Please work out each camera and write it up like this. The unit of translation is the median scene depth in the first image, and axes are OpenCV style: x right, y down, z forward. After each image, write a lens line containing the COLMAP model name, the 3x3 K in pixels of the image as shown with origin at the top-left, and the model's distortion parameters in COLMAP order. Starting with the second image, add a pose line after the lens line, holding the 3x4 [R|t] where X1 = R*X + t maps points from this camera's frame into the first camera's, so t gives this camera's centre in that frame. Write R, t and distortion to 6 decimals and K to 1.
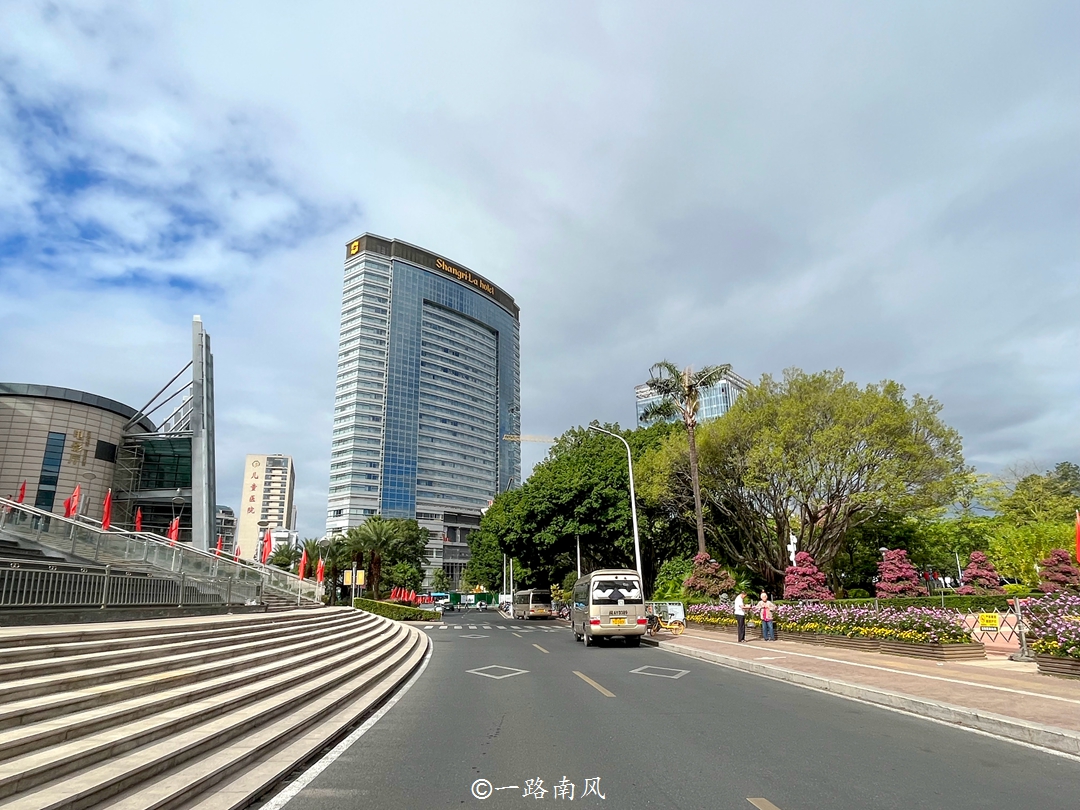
lens RADIAL K [[661.8, 0, 539.1], [0, 661.8, 405.6], [0, 0, 1]] dist [-0.001726, -0.000318]
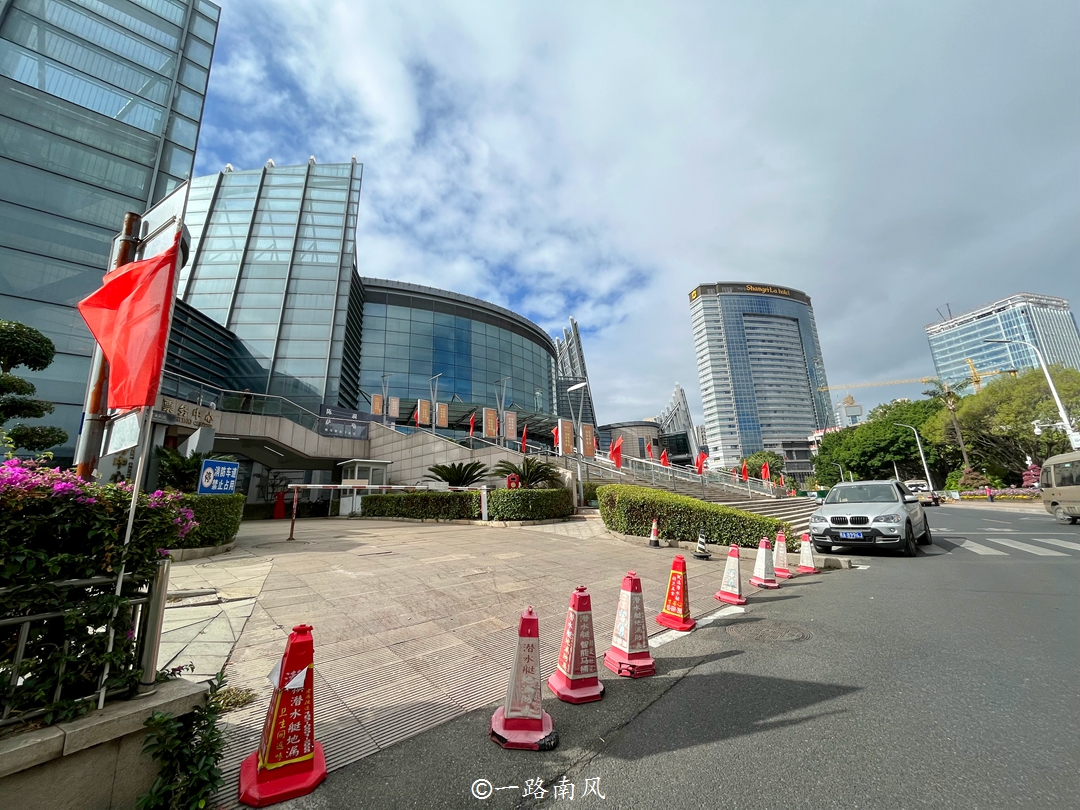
lens RADIAL K [[432.8, 0, 541.7], [0, 432.8, 403.5], [0, 0, 1]] dist [-0.001905, -0.000168]
pose [[0.811904, -0.150830, -0.563970, -0.011491], [0.189120, 0.981906, 0.009658, -0.050139], [0.552309, -0.114499, 0.825739, -0.174572]]
